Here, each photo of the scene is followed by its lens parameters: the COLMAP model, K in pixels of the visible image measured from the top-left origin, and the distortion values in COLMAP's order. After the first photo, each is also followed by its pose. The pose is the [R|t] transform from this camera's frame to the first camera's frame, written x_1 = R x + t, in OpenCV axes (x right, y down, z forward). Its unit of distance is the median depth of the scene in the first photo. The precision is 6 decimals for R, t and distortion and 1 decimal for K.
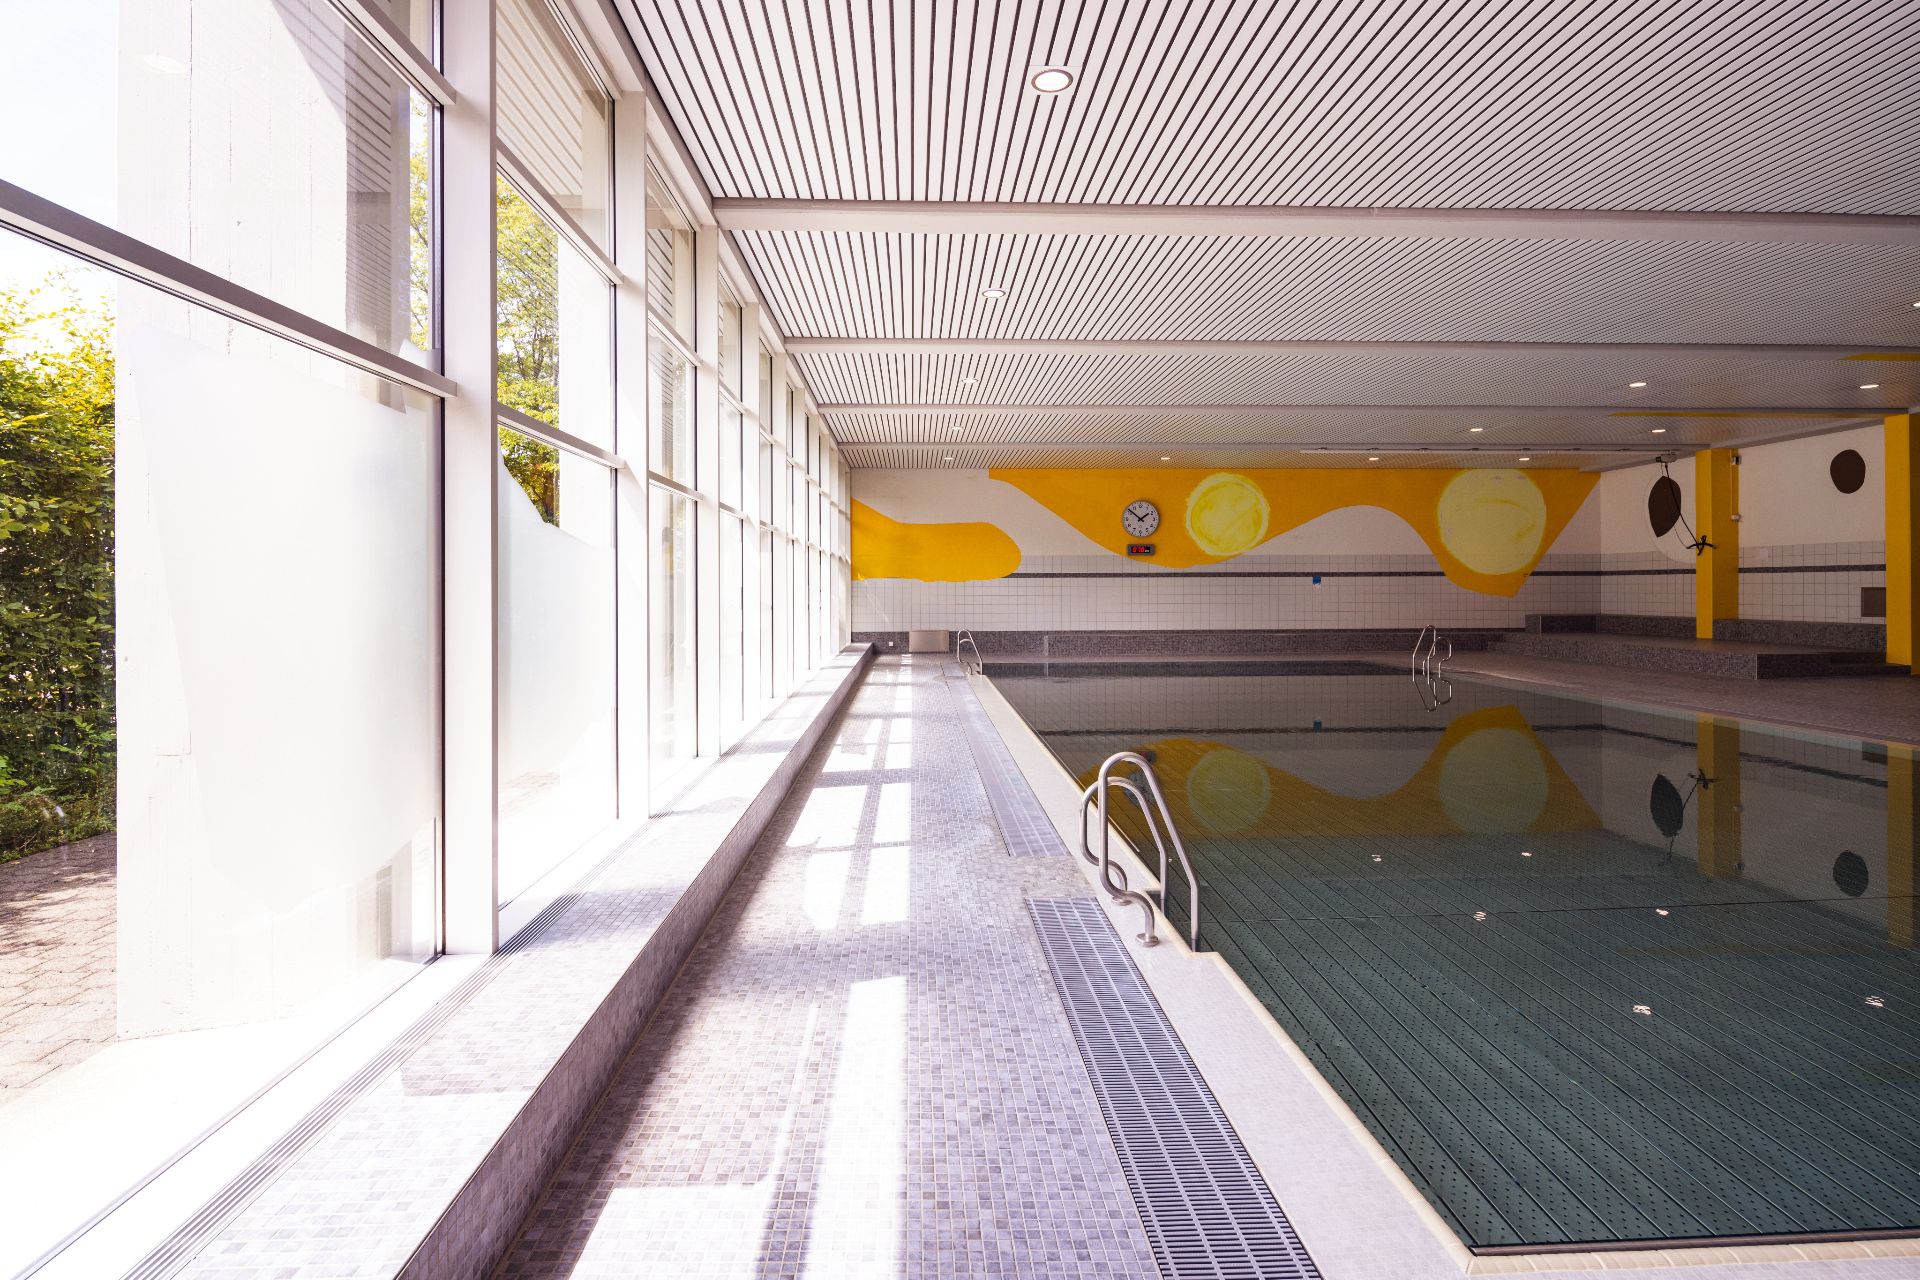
lens RADIAL K [[926.0, 0, 956.3], [0, 926.0, 587.2], [0, 0, 1]] dist [0.000850, -0.001320]
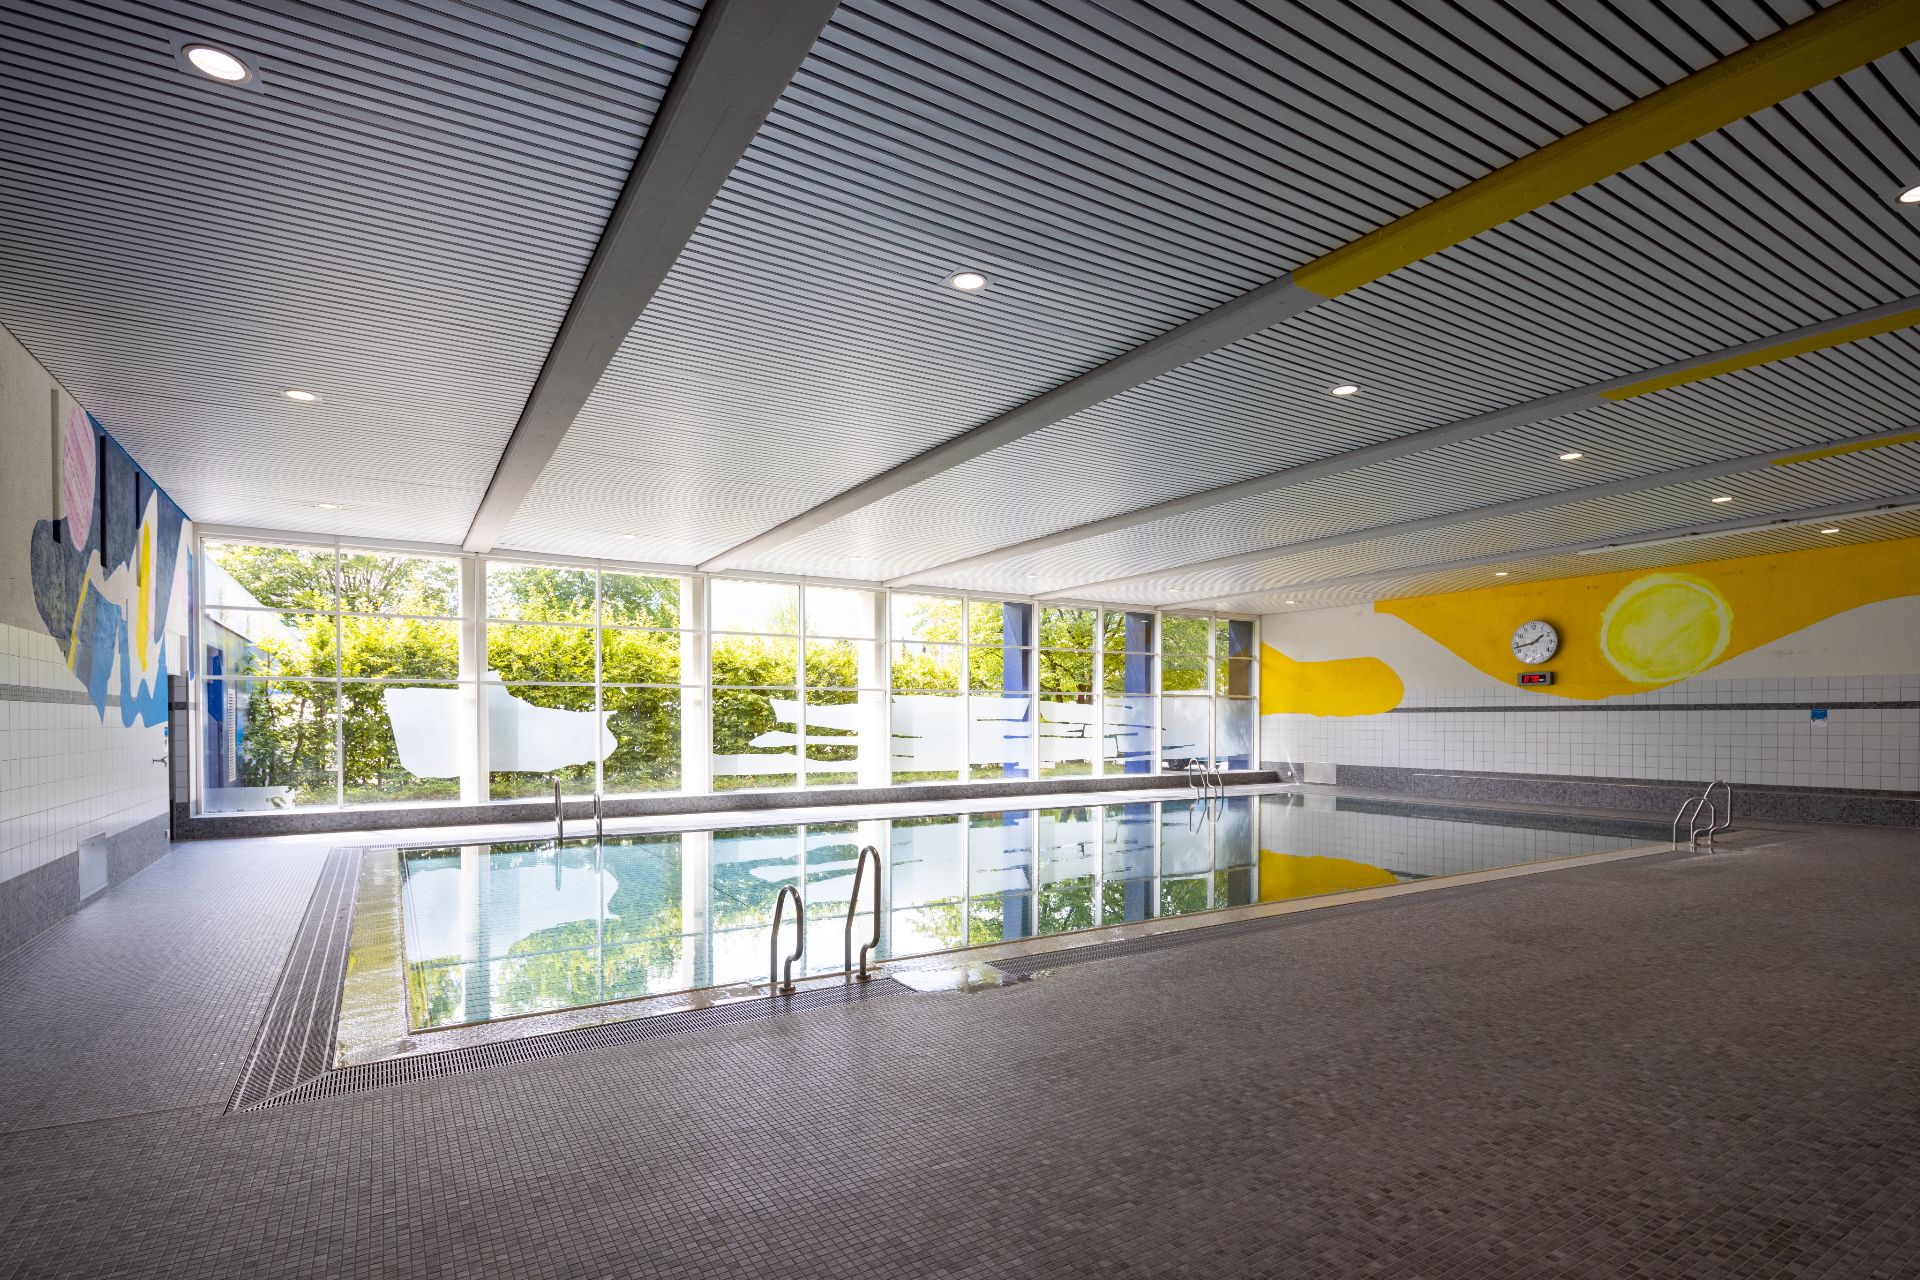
lens RADIAL K [[945.6, 0, 956.5], [0, 945.6, 728.4], [0, 0, 1]] dist [0.000683, -0.000236]
pose [[0.478024, 0.010851, -0.878280, 0.867471], [-0.004052, 0.999940, 0.010149, -0.002308], [0.878338, -0.001292, 0.478039, 0.151765]]
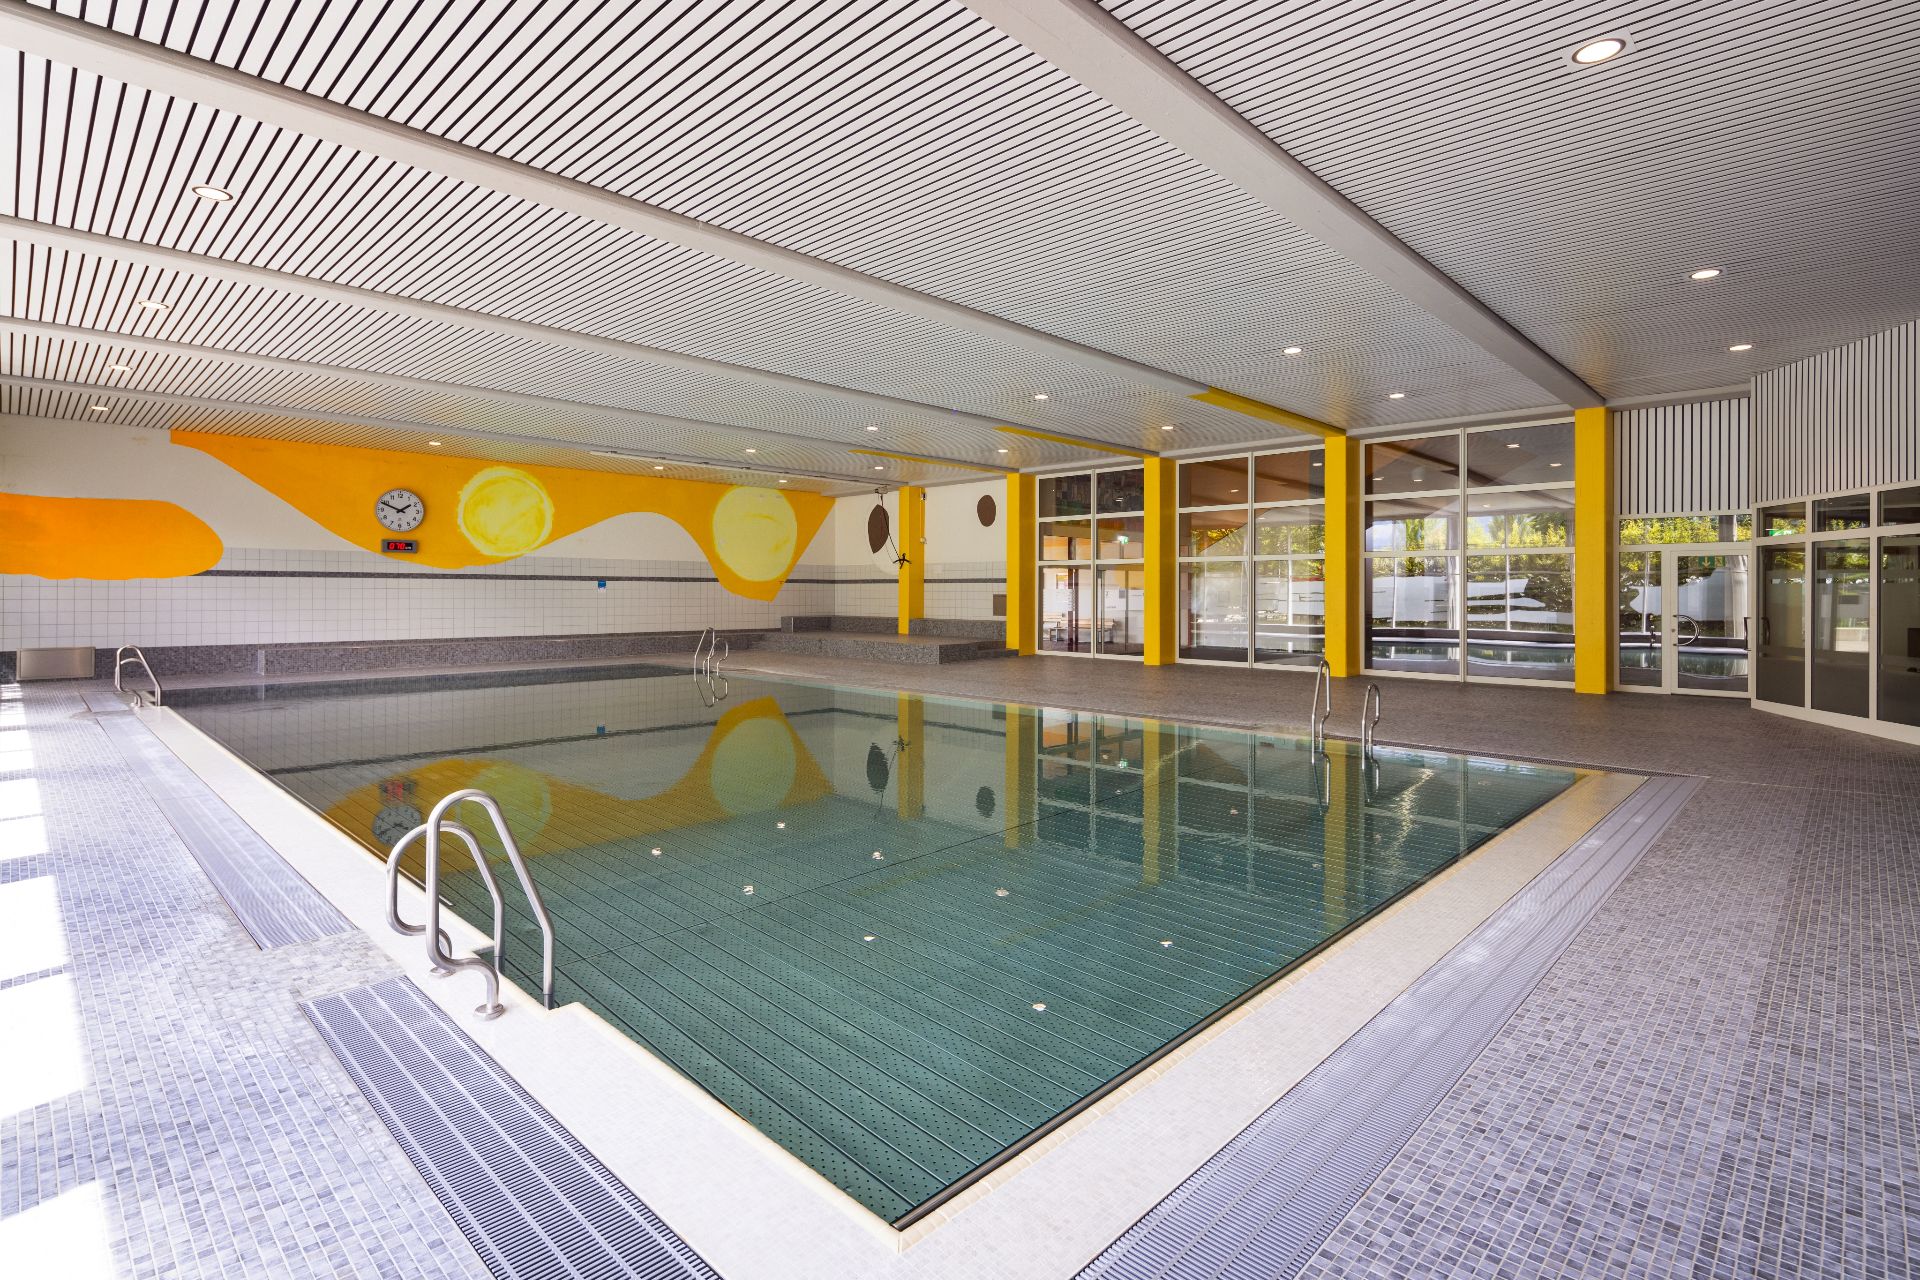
lens RADIAL K [[926.0, 0, 956.3], [0, 926.0, 587.2], [0, 0, 1]] dist [0.000850, -0.001320]
pose [[0.730243, 0.010686, 0.683104, -0.013387], [-0.007767, 0.999943, -0.007340, -0.000127], [-0.683144, 0.000054, 0.730284, 0.021335]]
